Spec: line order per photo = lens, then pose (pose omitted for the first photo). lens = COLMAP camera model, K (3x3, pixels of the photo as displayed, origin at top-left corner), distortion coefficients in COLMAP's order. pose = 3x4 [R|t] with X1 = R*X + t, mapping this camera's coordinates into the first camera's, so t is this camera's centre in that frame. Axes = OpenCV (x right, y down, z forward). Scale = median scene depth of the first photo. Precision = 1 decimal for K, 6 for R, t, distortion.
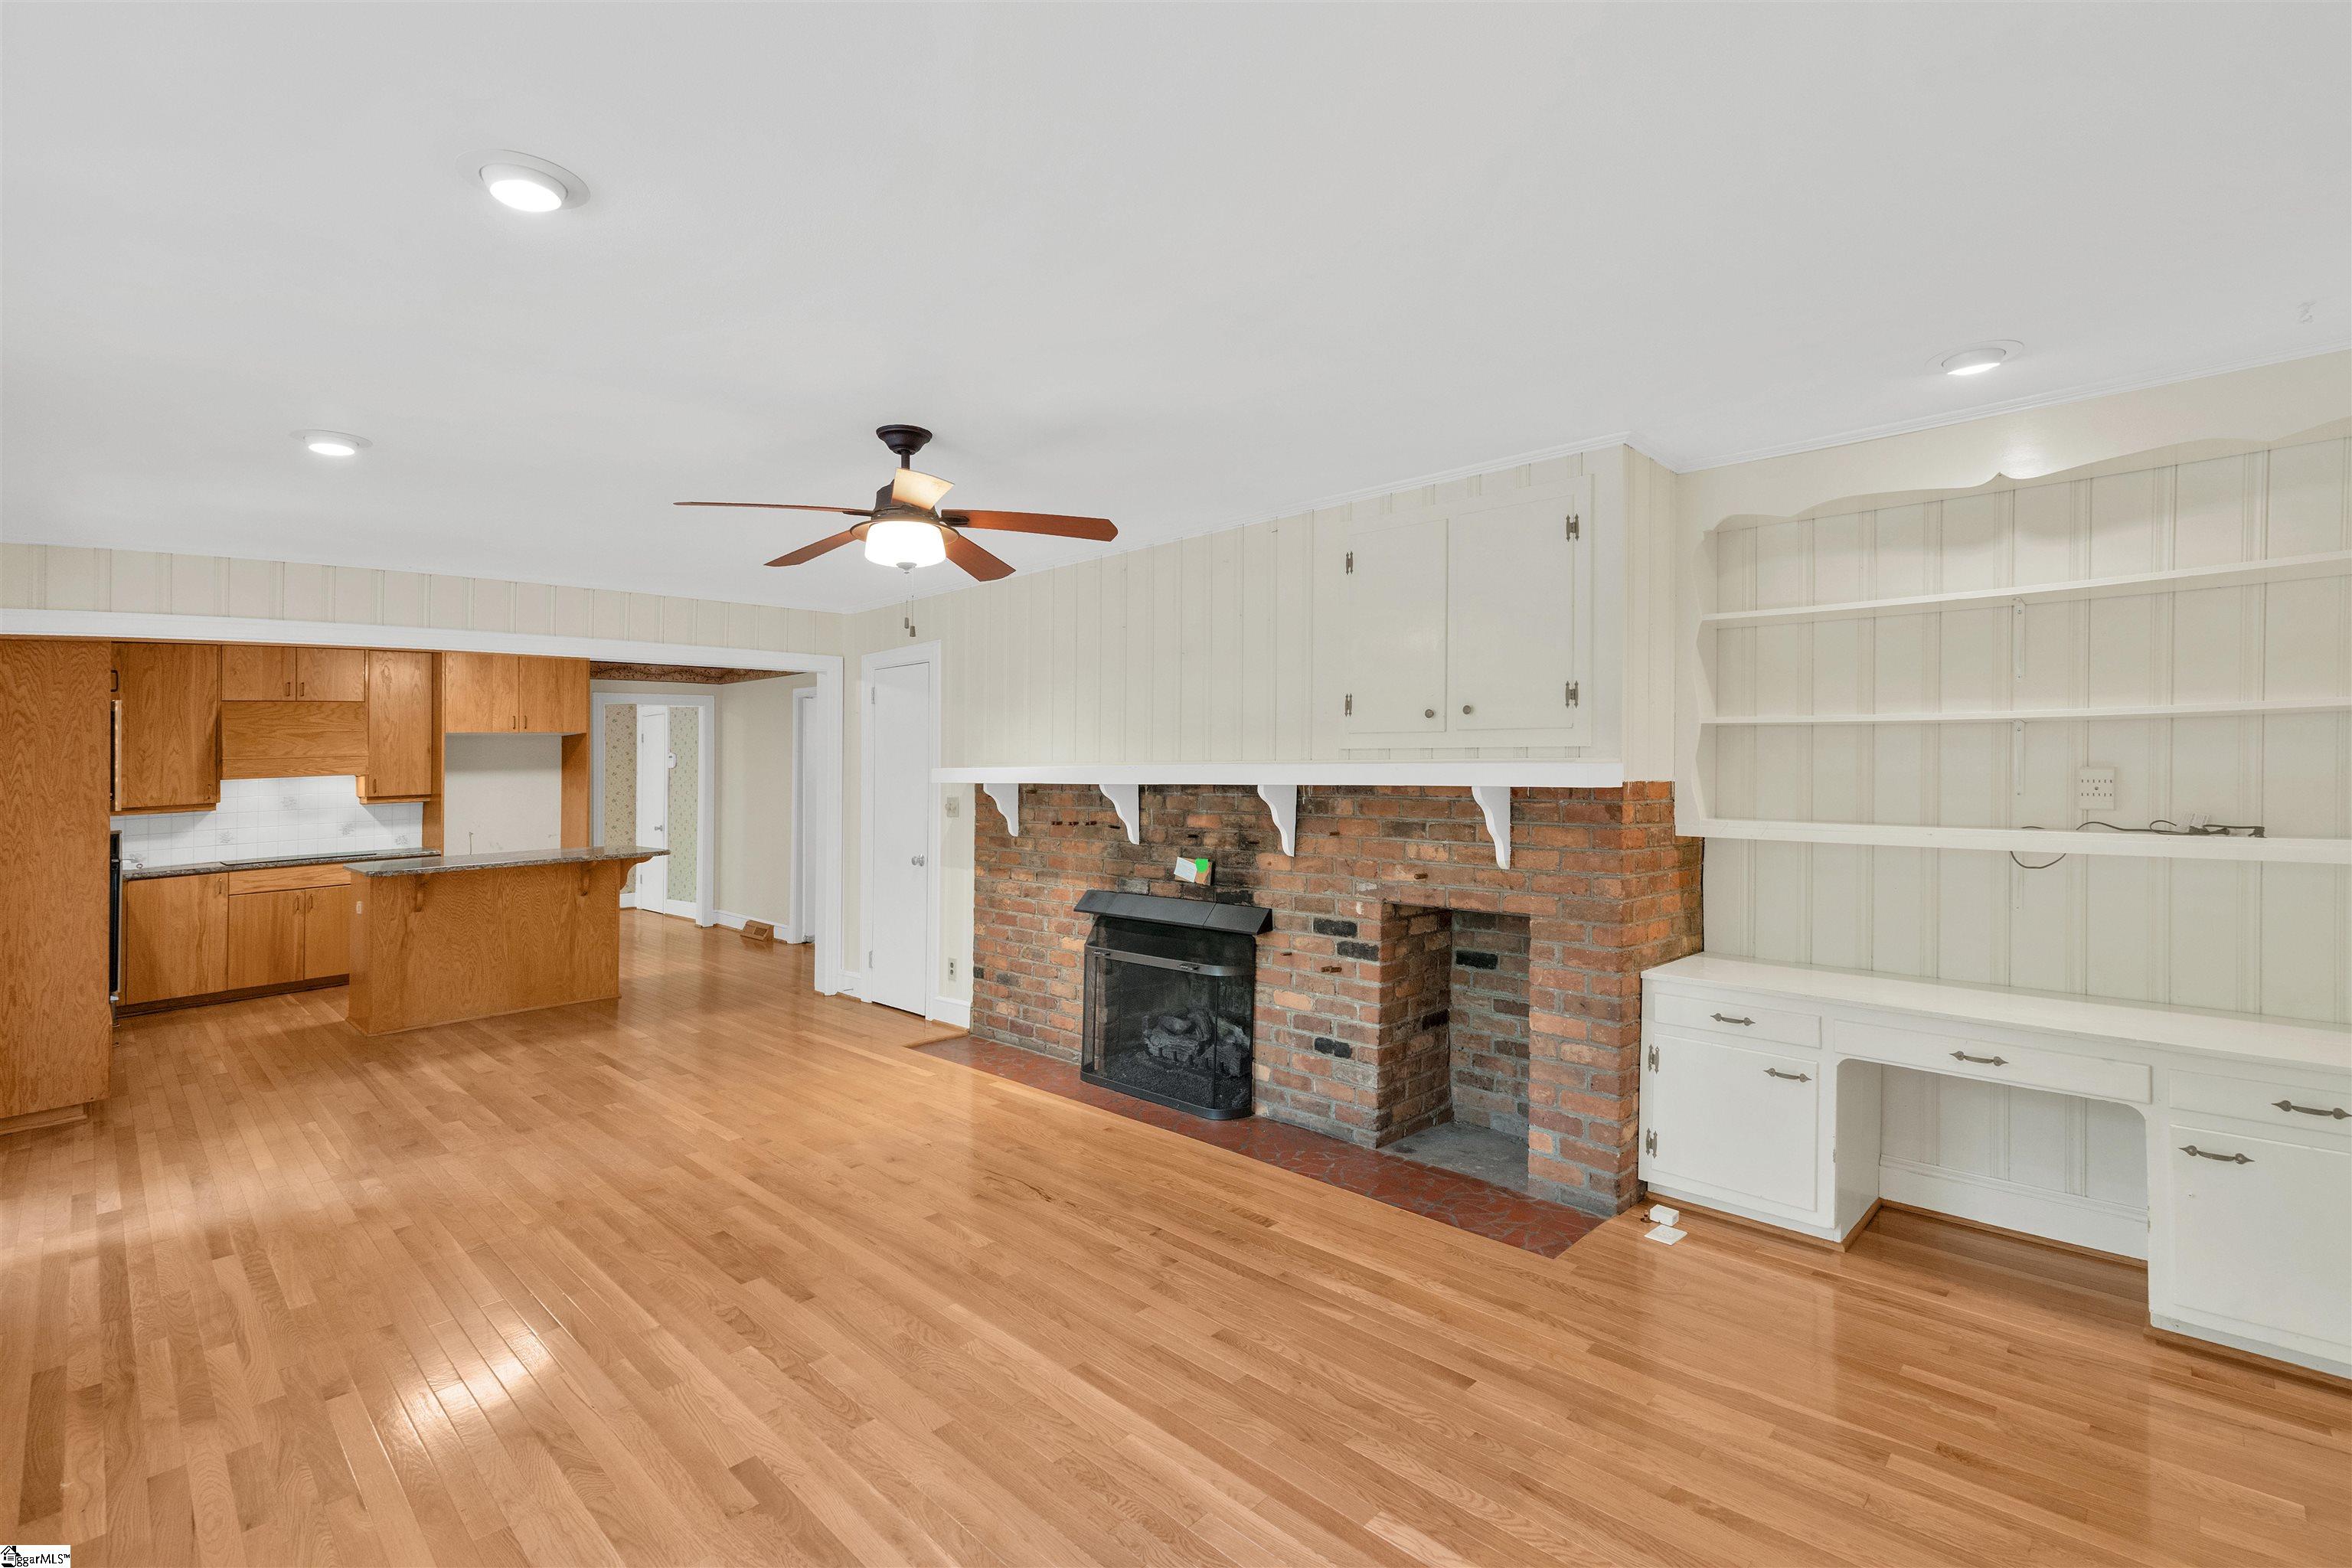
lens RADIAL K [[1074.4, 0, 1176.0], [0, 1074.4, 784.0], [0, 0, 1]] dist [0.000856, 0.000405]
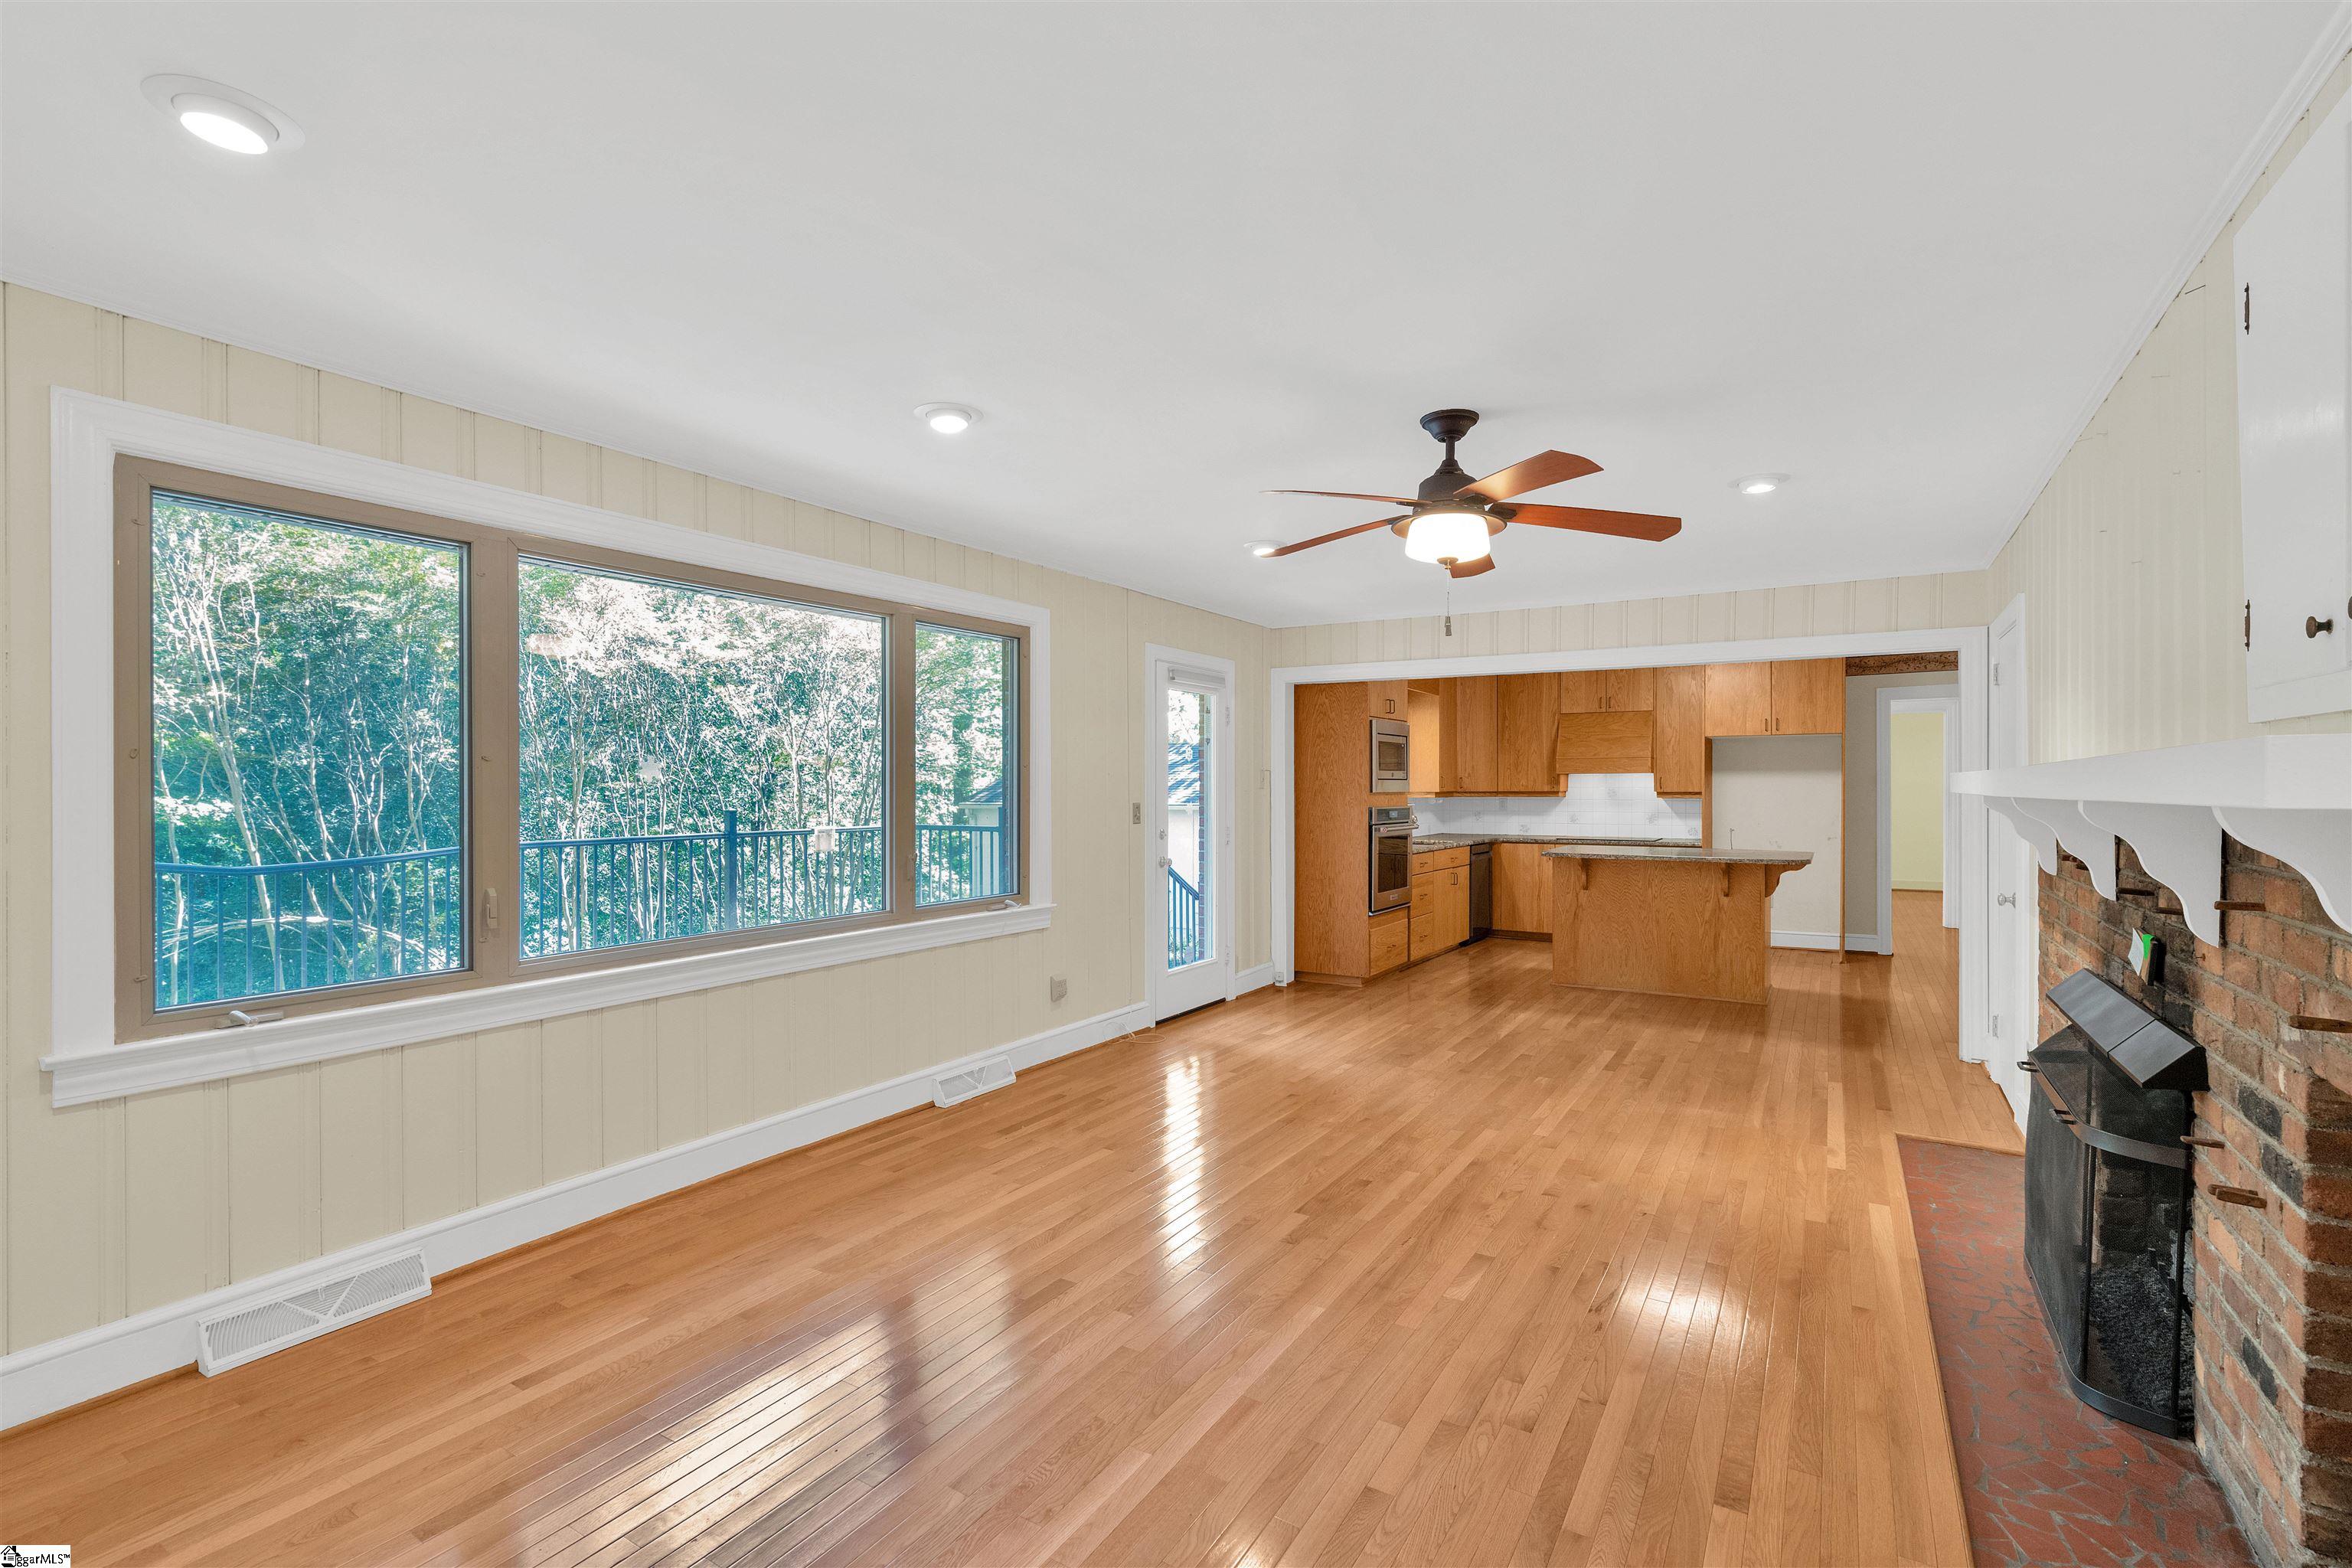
lens RADIAL K [[1081.5, 0, 1182.6], [0, 1081.5, 761.2], [0, 0, 1]] dist [-0.042148, 0.000448]
pose [[0.238433, 0.009052, -0.971117, 0.457347], [-0.034582, 0.999402, 0.000825, -0.008055], [0.970543, 0.033386, 0.238603, 0.405010]]
